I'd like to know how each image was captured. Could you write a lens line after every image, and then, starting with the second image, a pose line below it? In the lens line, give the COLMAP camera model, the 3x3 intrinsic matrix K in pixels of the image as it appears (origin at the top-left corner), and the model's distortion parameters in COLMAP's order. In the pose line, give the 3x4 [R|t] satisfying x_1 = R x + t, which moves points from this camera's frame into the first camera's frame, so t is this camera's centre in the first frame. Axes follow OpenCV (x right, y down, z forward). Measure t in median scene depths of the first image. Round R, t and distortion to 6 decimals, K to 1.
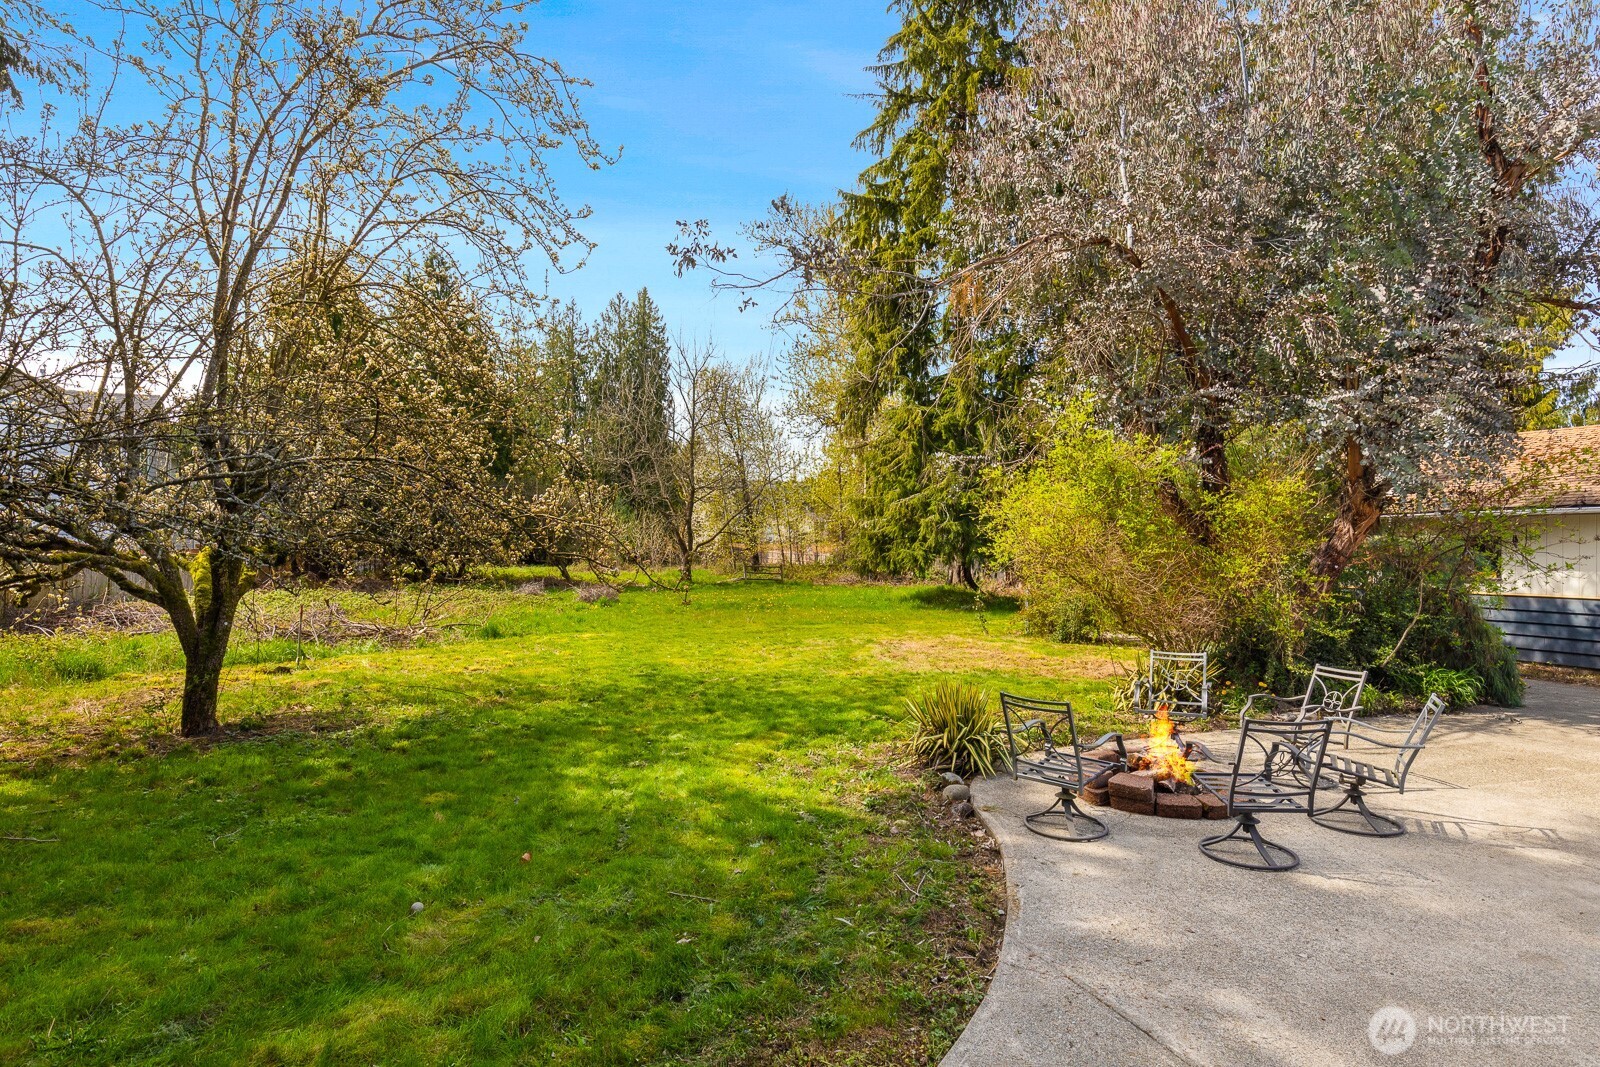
lens RADIAL K [[867.8, 0, 800.0], [0, 867.8, 533.5], [0, 0, 1]] dist [-0.000636, -0.000294]
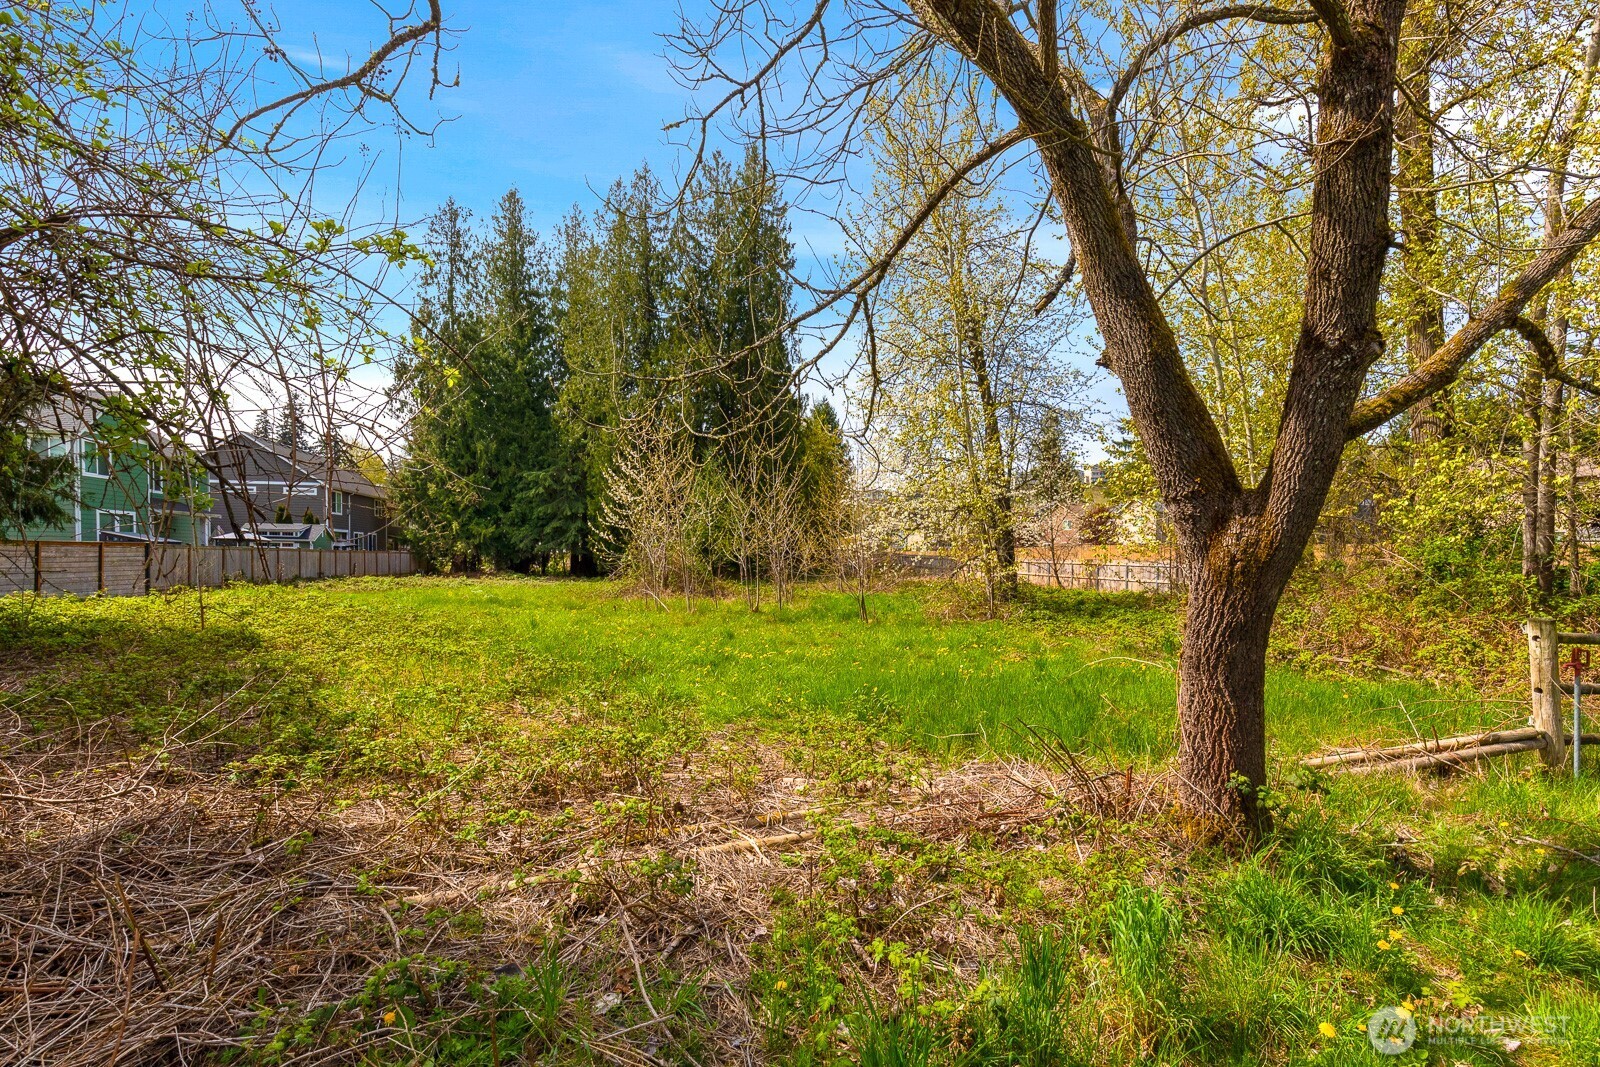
lens RADIAL K [[746.4, 0, 799.5], [0, 746.4, 556.4], [0, 0, 1]] dist [0.015217, 0.000117]
pose [[0.990643, 0.002557, -0.136456, -0.073061], [-0.000507, 0.999887, 0.015054, 0.013597], [0.136479, -0.014844, 0.990532, 0.467358]]
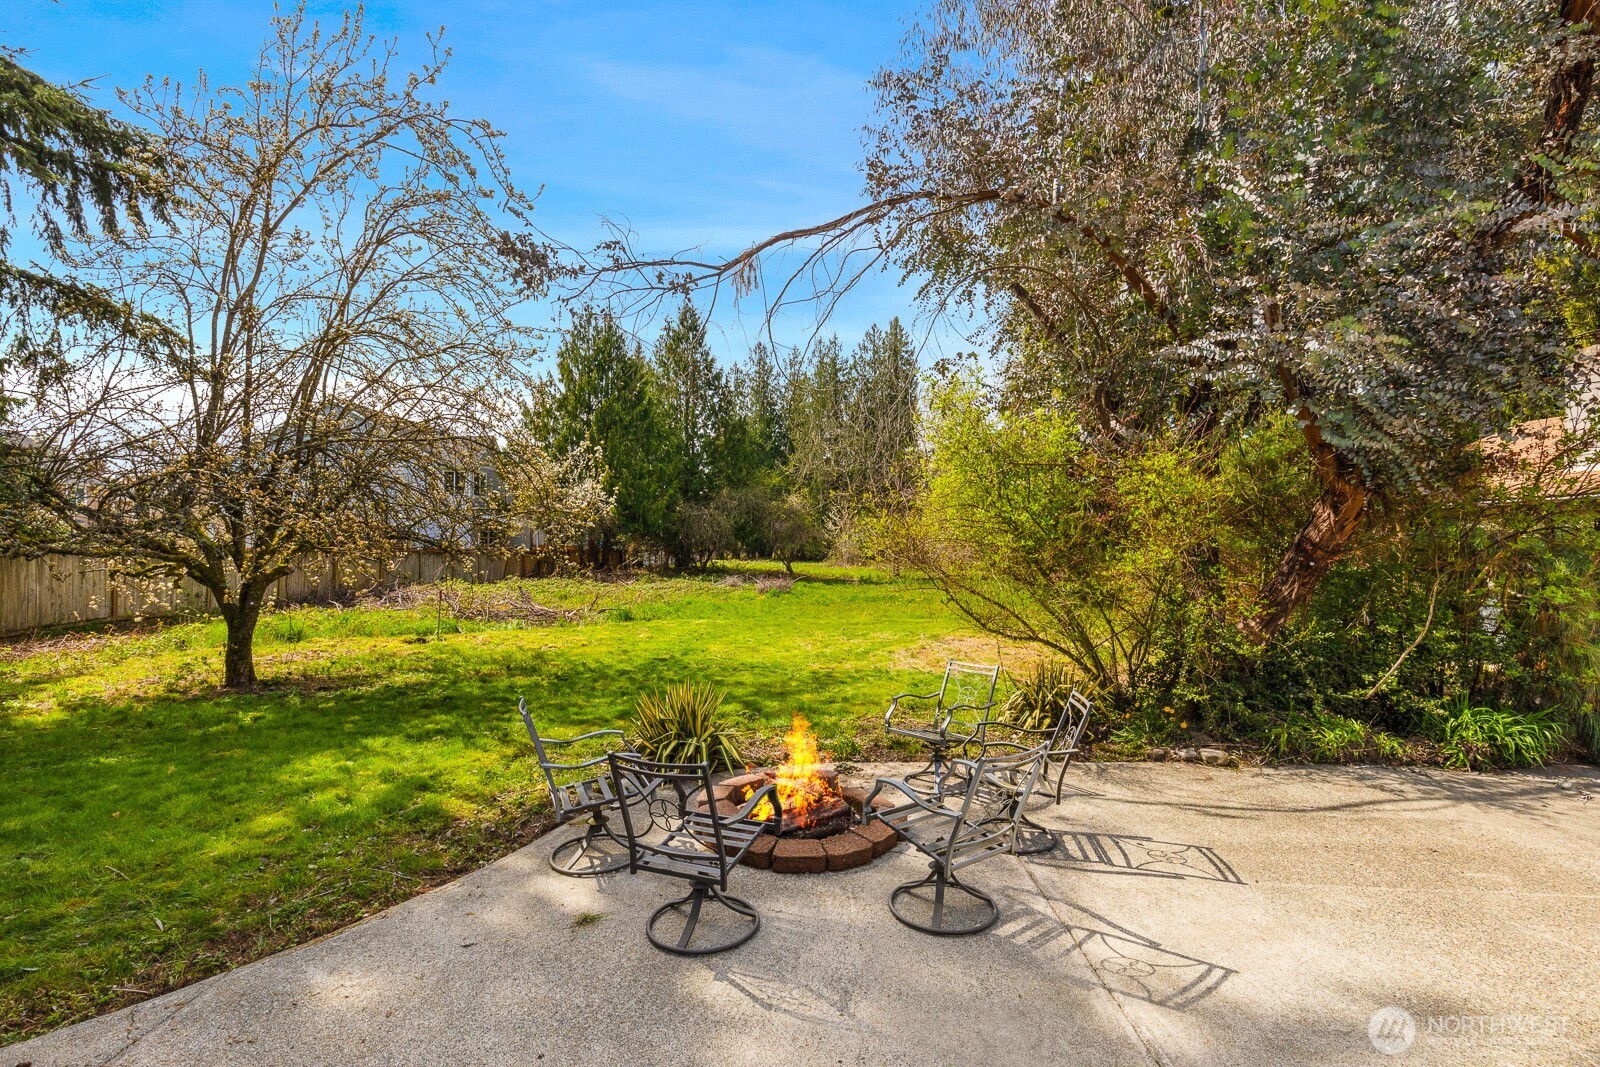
lens RADIAL K [[746.4, 0, 799.5], [0, 746.4, 556.4], [0, 0, 1]] dist [0.015217, 0.000117]
pose [[0.929708, -0.000165, -0.368299, 0.066768], [0.011588, 0.999518, 0.028804, 0.001025], [0.368116, -0.031047, 0.929261, 0.032926]]
